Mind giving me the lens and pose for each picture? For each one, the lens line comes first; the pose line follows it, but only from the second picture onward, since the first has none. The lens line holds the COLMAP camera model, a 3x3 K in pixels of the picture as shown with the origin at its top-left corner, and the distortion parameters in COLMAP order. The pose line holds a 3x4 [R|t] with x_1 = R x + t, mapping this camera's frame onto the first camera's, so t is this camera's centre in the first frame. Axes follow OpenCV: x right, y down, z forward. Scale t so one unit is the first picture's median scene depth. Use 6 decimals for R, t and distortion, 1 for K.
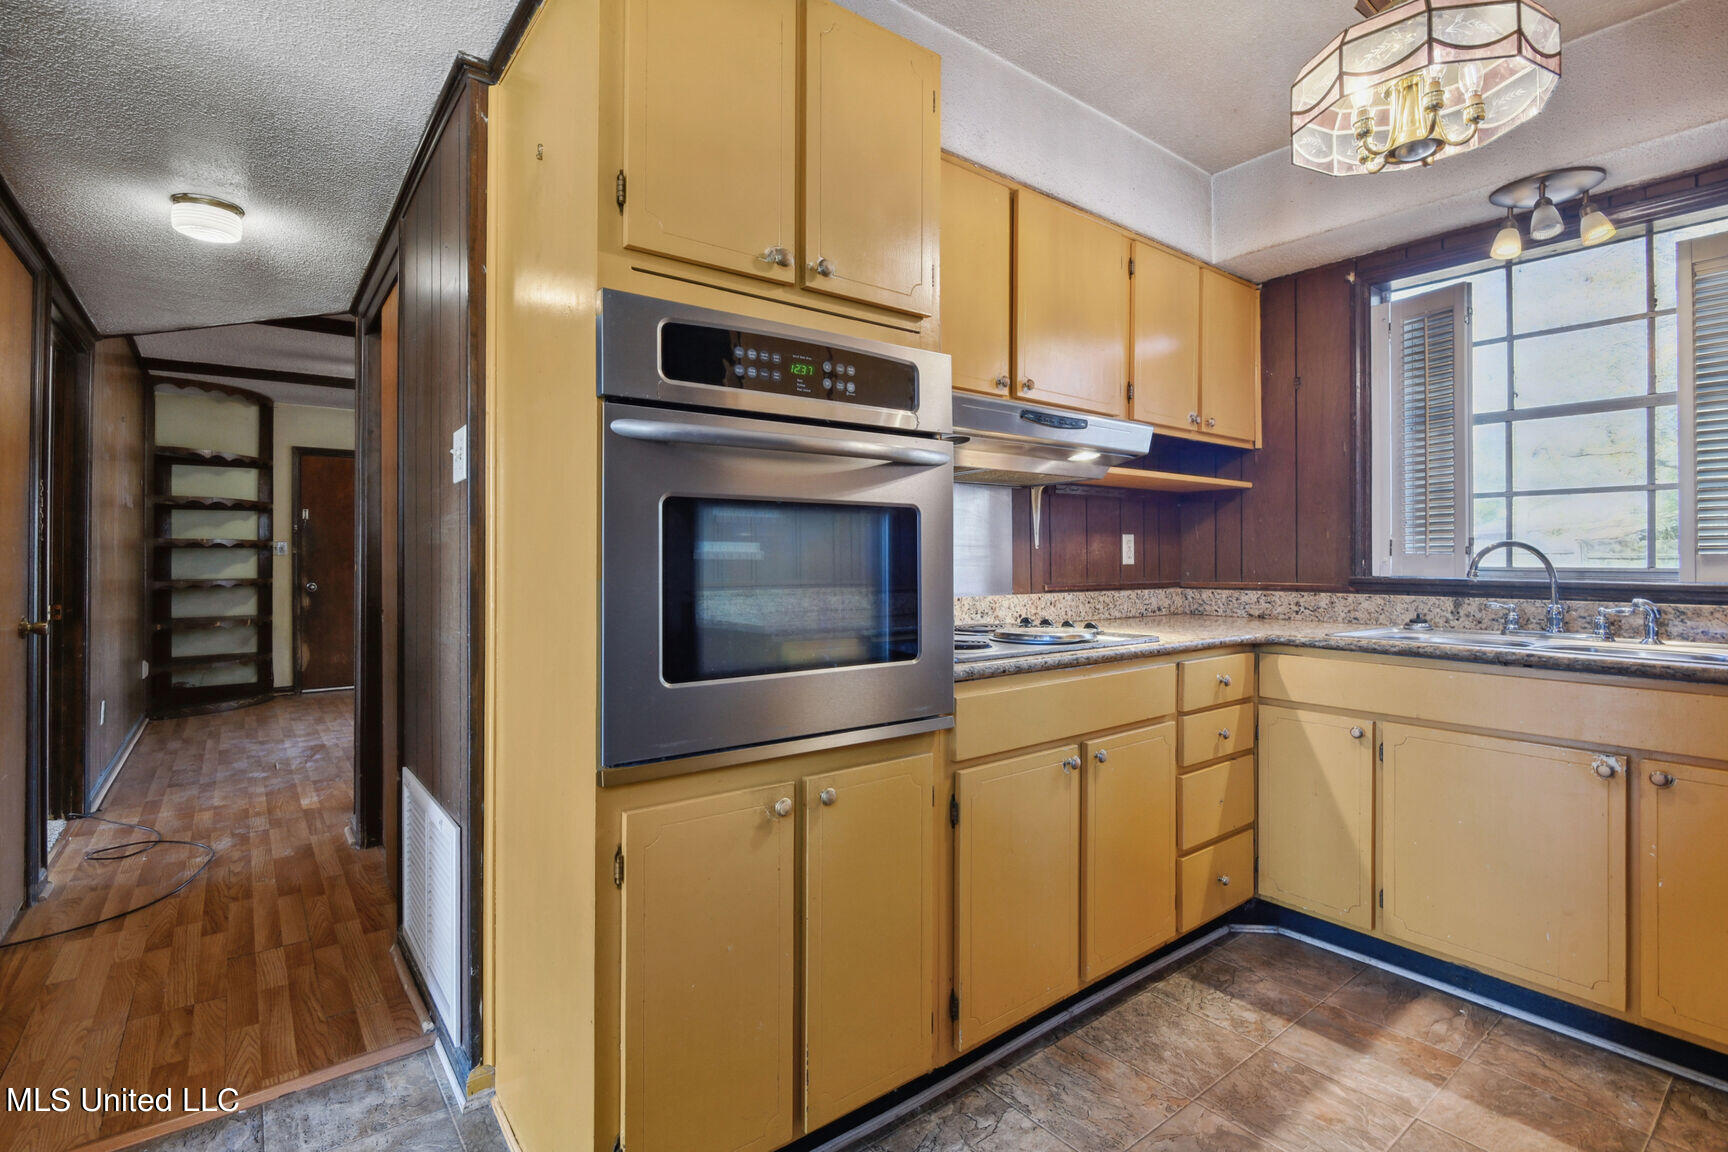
lens RADIAL K [[814.7, 0, 860.0], [0, 814.7, 552.7], [0, 0, 1]] dist [-0.015712, 0.000354]
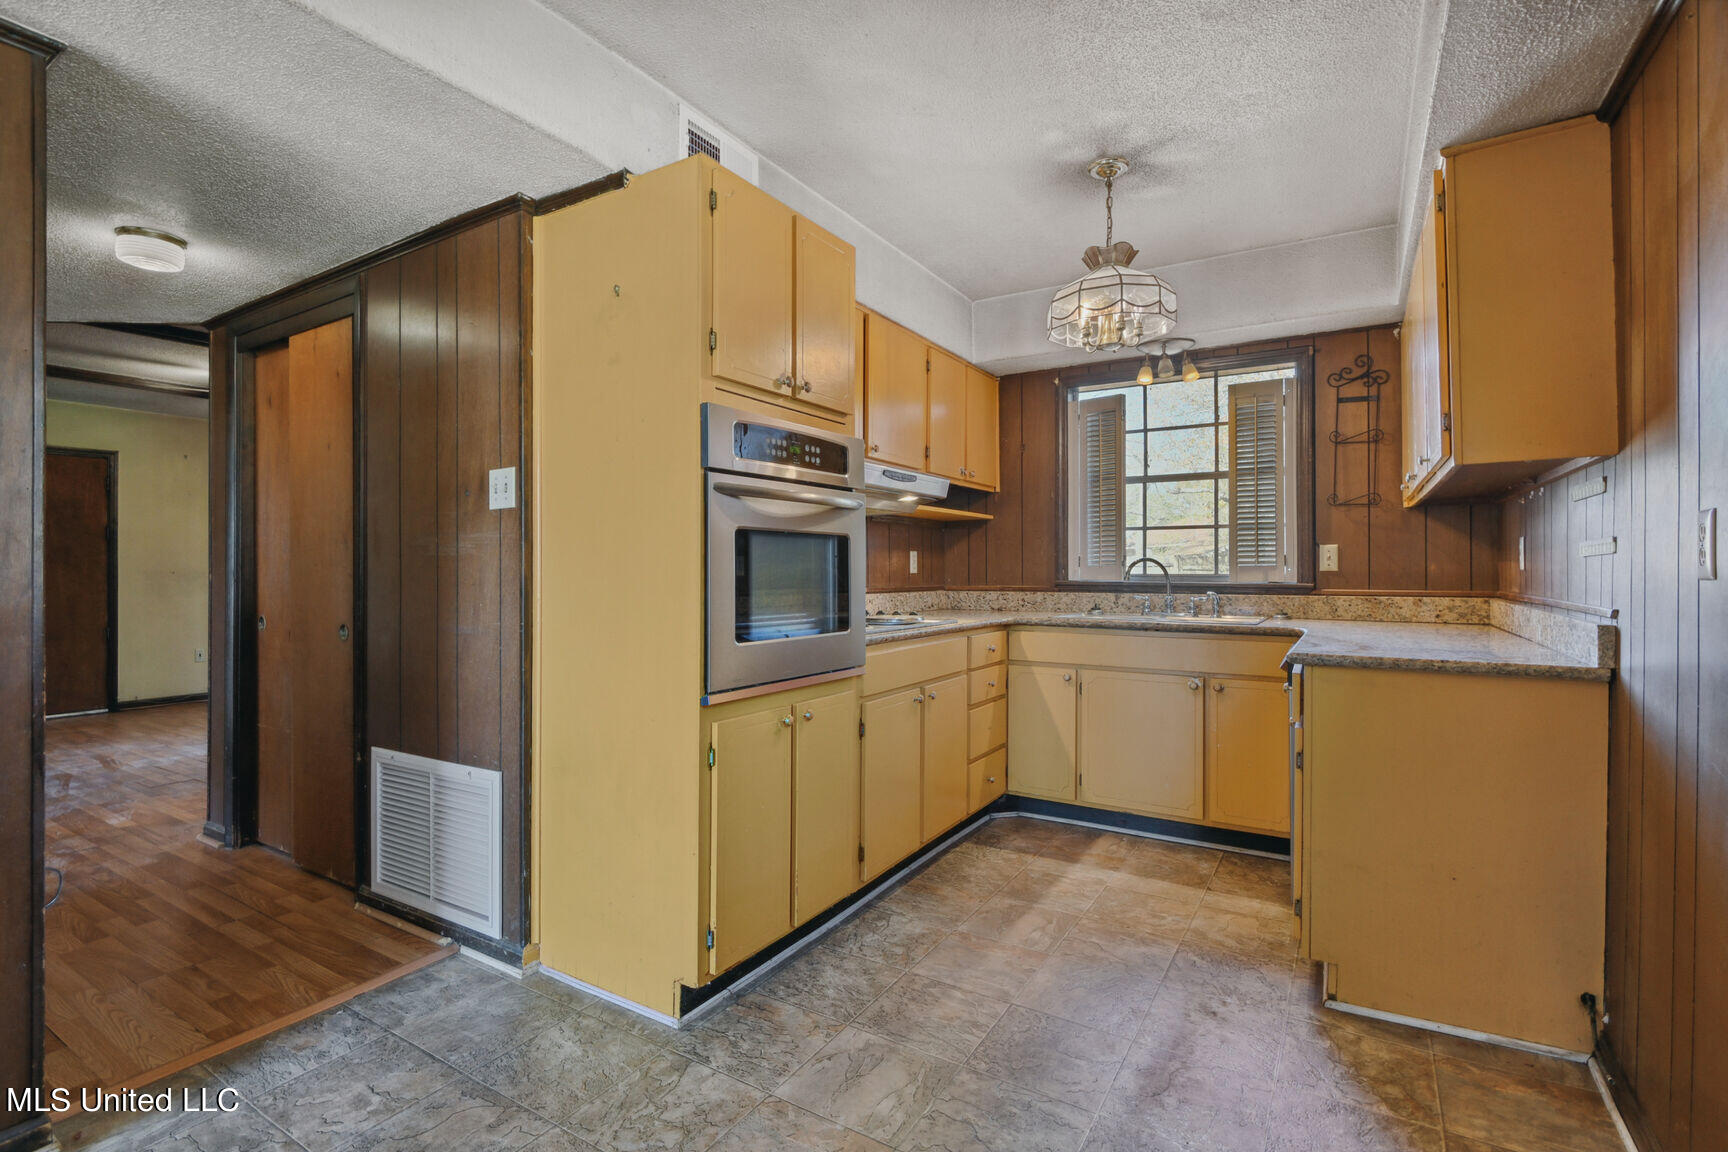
lens RADIAL K [[812.0, 0, 862.0], [0, 812.0, 566.0], [0, 0, 1]] dist [-0.016776, -0.000310]
pose [[0.935135, 0.001838, 0.354286, -0.323783], [-0.002406, 0.999996, 0.001163, 0.001392], [-0.354283, -0.001940, 0.935136, -0.344308]]
